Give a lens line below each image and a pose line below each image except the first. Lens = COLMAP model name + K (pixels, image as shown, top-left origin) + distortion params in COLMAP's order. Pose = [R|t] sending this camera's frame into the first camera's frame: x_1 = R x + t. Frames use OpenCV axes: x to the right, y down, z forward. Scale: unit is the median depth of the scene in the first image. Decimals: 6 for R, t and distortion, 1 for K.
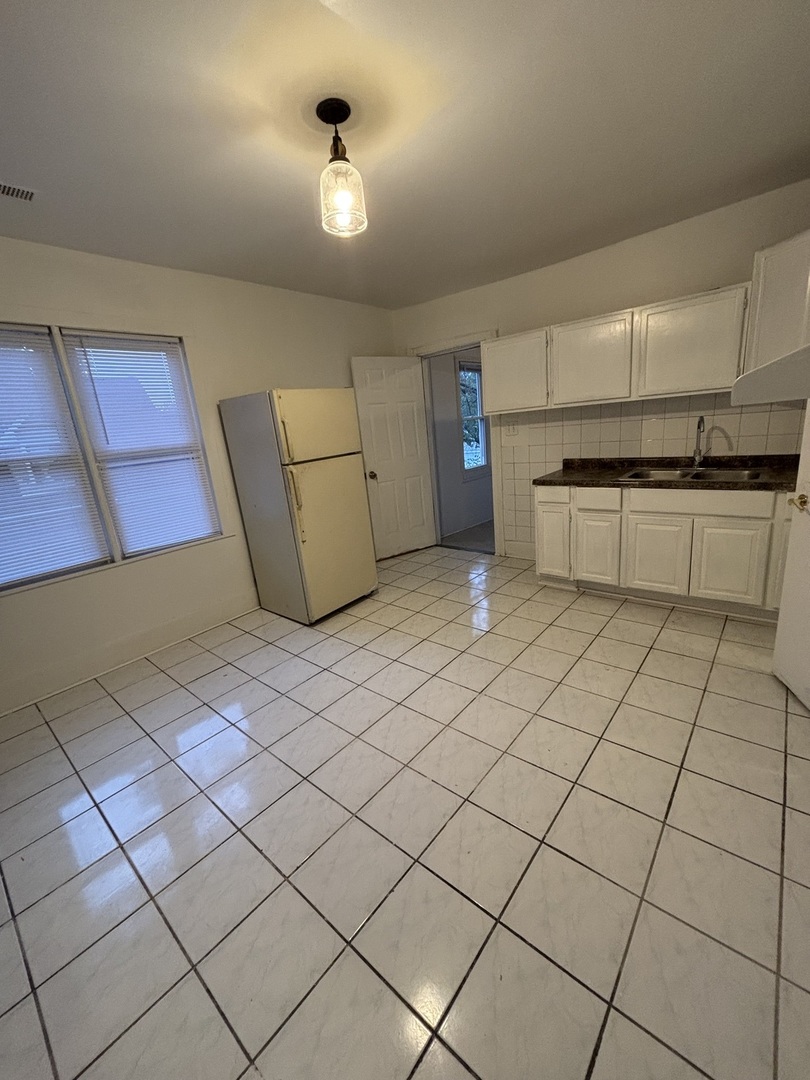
lens RADIAL K [[437.3, 0, 409.4], [0, 437.3, 535.4], [0, 0, 1]] dist [0.010732, -0.003009]
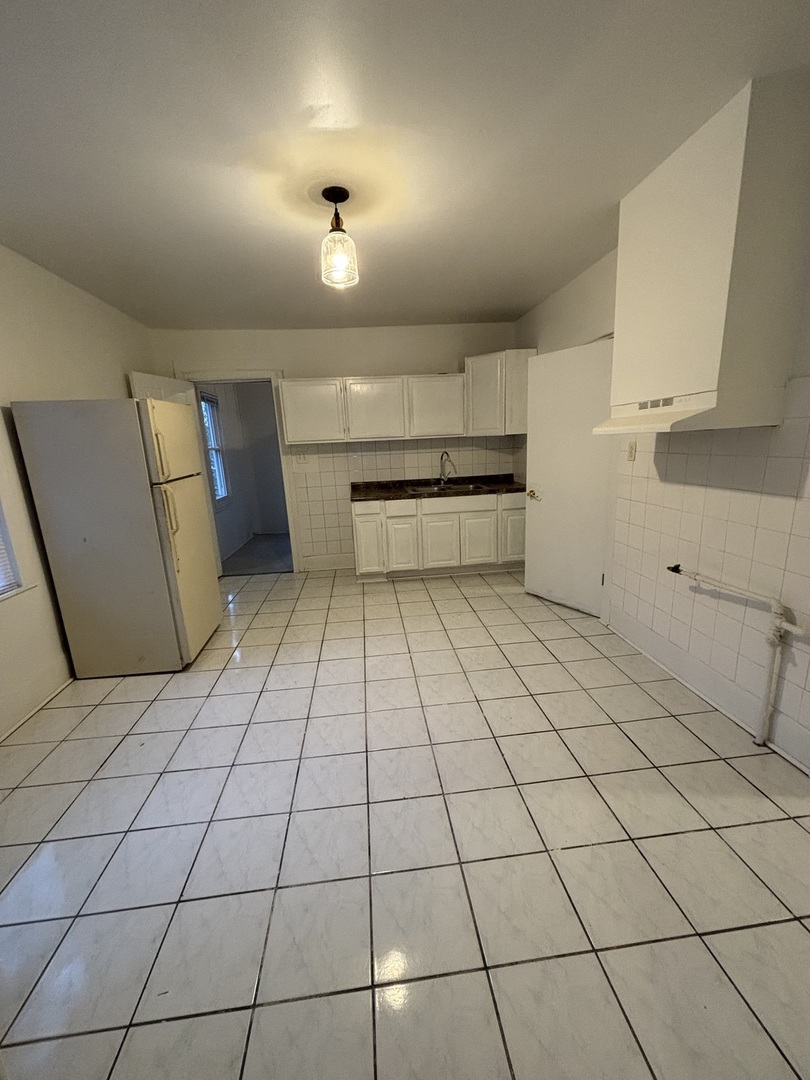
lens RADIAL K [[437.3, 0, 403.7], [0, 437.3, 535.2], [0, 0, 1]] dist [0.010732, -0.003009]
pose [[0.685624, -0.092031, 0.722115, -0.541680], [0.160374, 0.986700, -0.026517, 0.037263], [-0.710071, 0.133989, 0.691264, 0.060700]]
